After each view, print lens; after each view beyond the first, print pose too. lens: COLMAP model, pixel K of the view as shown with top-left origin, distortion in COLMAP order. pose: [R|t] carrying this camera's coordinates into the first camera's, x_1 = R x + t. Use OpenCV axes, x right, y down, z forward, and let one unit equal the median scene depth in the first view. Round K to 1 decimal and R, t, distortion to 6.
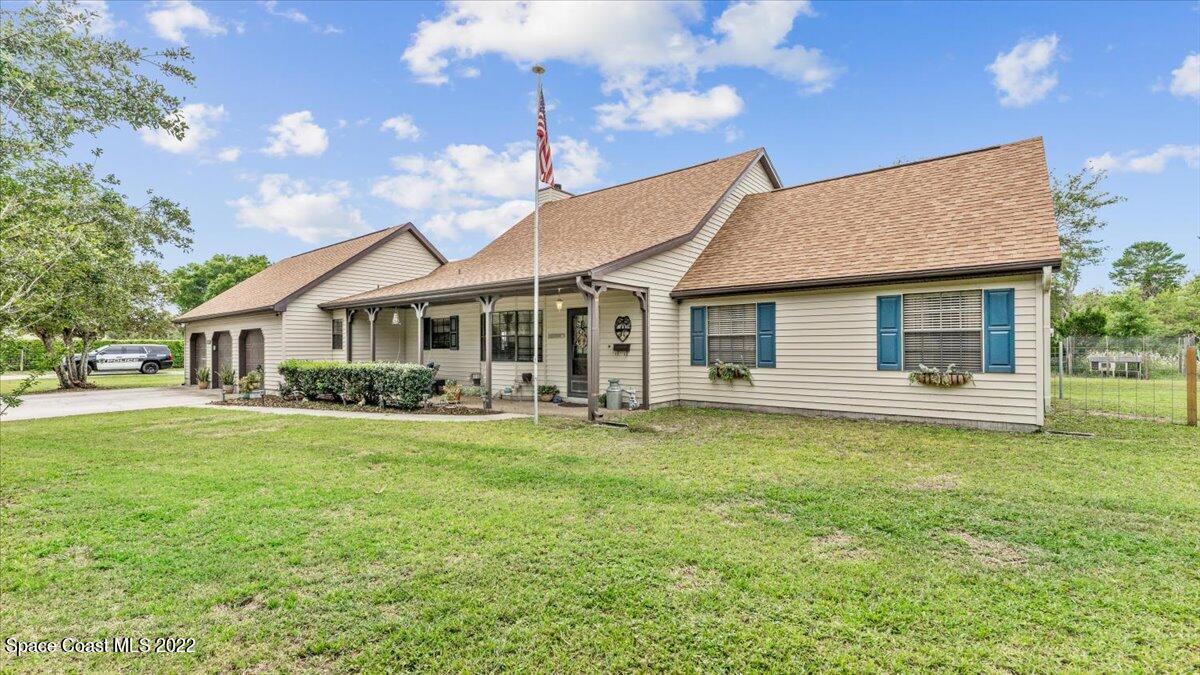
lens RADIAL K [[489.4, 0, 608.7], [0, 489.4, 343.3], [0, 0, 1]] dist [0.001946, 0.000129]
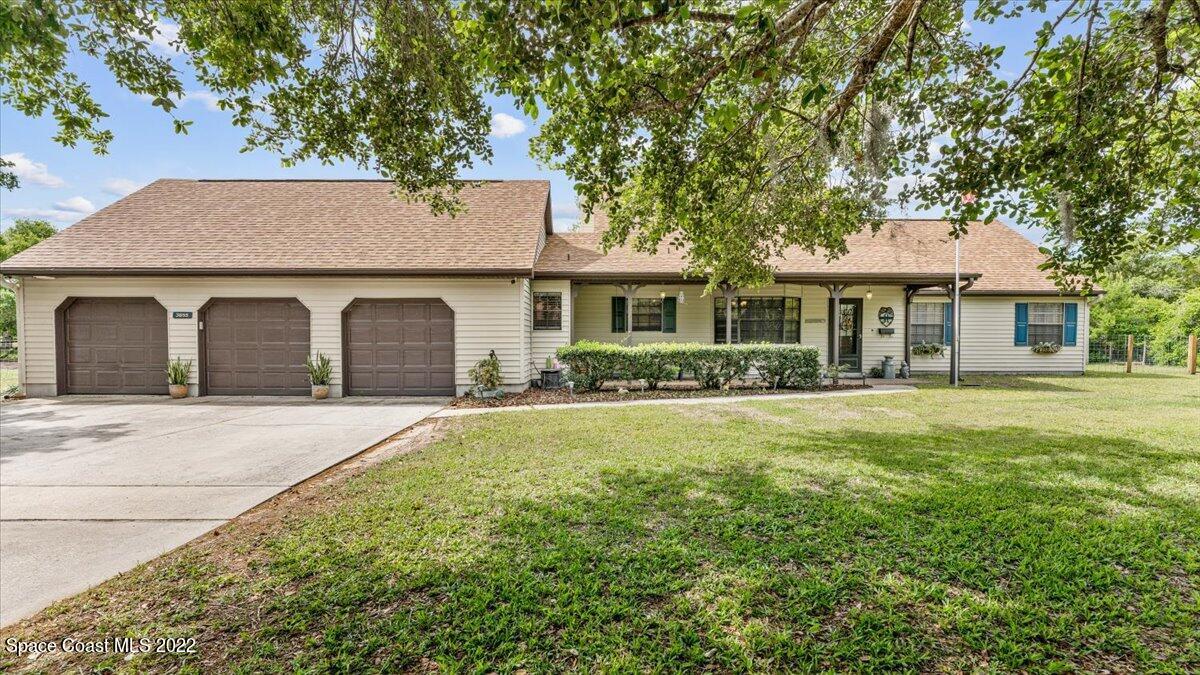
lens RADIAL K [[489.4, 0, 606.1], [0, 489.4, 348.6], [0, 0, 1]] dist [0.001946, 0.000129]
pose [[0.785546, -0.009102, 0.618737, -1.371950], [-0.010699, 0.999543, 0.028286, 0.025877], [-0.618711, -0.028840, 0.785089, 0.440003]]
